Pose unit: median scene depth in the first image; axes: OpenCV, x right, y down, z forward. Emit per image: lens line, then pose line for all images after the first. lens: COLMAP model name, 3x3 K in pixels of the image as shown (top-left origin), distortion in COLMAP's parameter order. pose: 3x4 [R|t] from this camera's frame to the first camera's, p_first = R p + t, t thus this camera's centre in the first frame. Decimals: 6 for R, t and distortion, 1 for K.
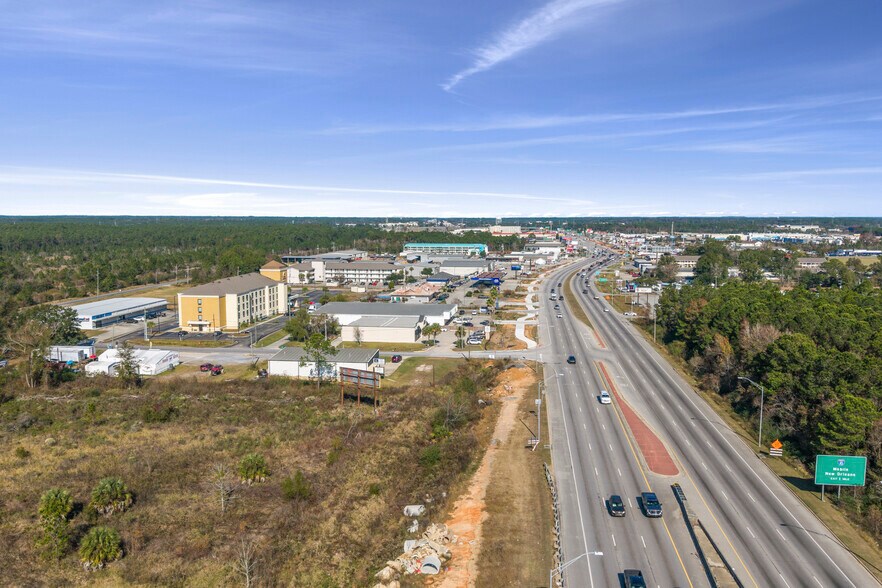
lens RADIAL K [[696.8, 0, 441.0], [0, 696.8, 294.0], [0, 0, 1]] dist [0.061722, -0.098957]
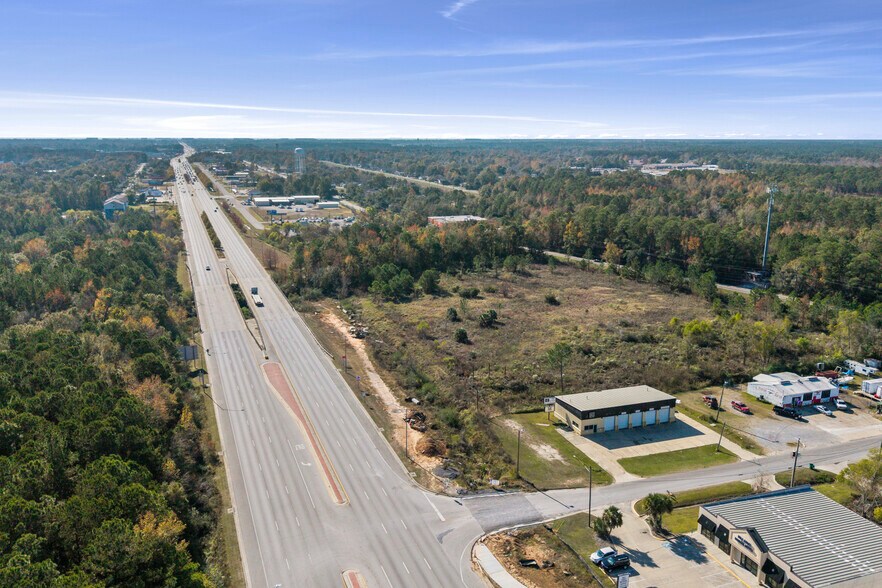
lens RADIAL K [[696.8, 0, 441.0], [0, 696.8, 294.0], [0, 0, 1]] dist [0.061722, -0.098957]
pose [[-0.885765, 0.096046, -0.454088, 0.334158], [-0.055030, 0.949721, 0.308224, -0.236845], [0.460860, 0.298002, -0.835944, 1.208289]]
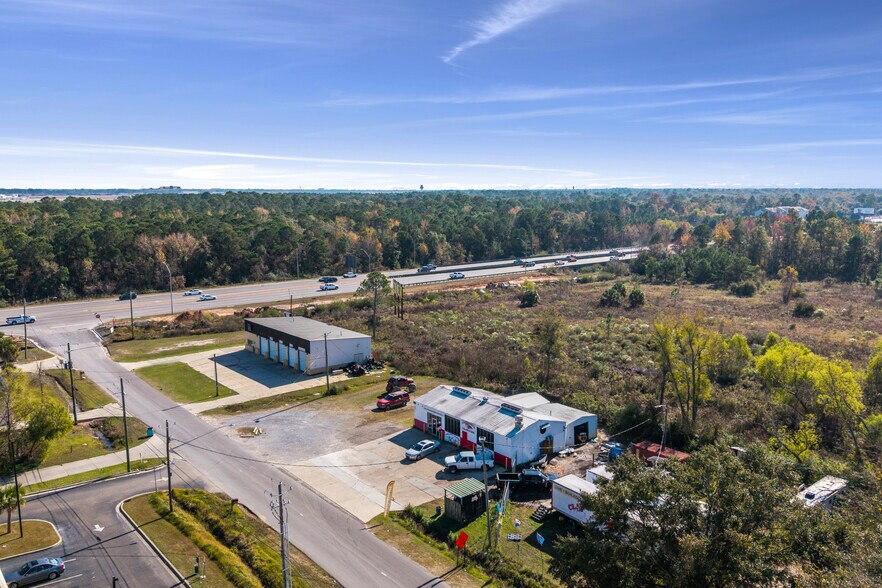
lens RADIAL K [[696.8, 0, 441.0], [0, 696.8, 294.0], [0, 0, 1]] dist [0.061722, -0.098957]
pose [[-0.734985, -0.100102, 0.670654, -0.551869], [0.073694, 0.971393, 0.225752, -0.072782], [-0.674067, 0.215347, -0.706582, 1.039270]]
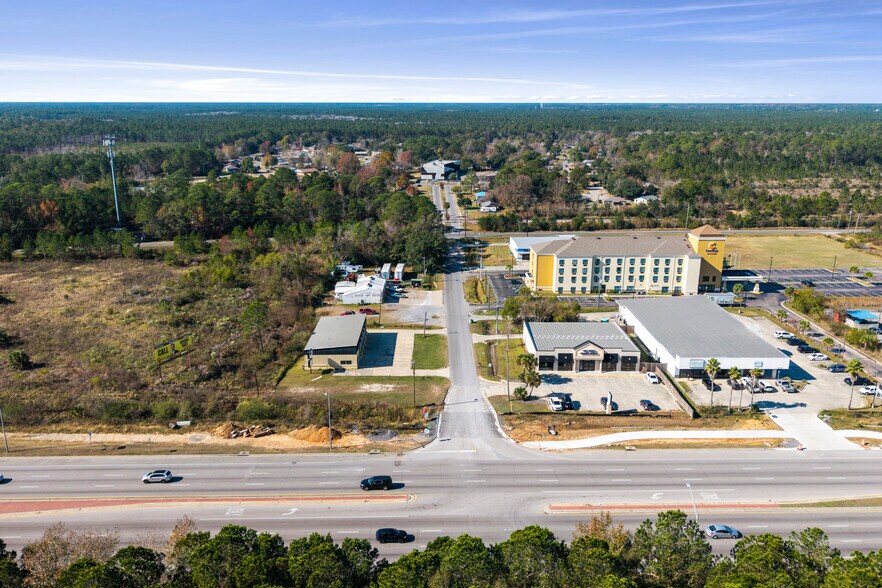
lens RADIAL K [[677.8, 0, 441.8], [0, 677.8, 324.0], [0, 0, 1]] dist [0.046318, -0.070689]
pose [[0.147254, 0.302658, -0.941655, 0.554849], [-0.107344, 0.951300, 0.288972, -0.157854], [0.983257, 0.058529, 0.172571, 0.723485]]
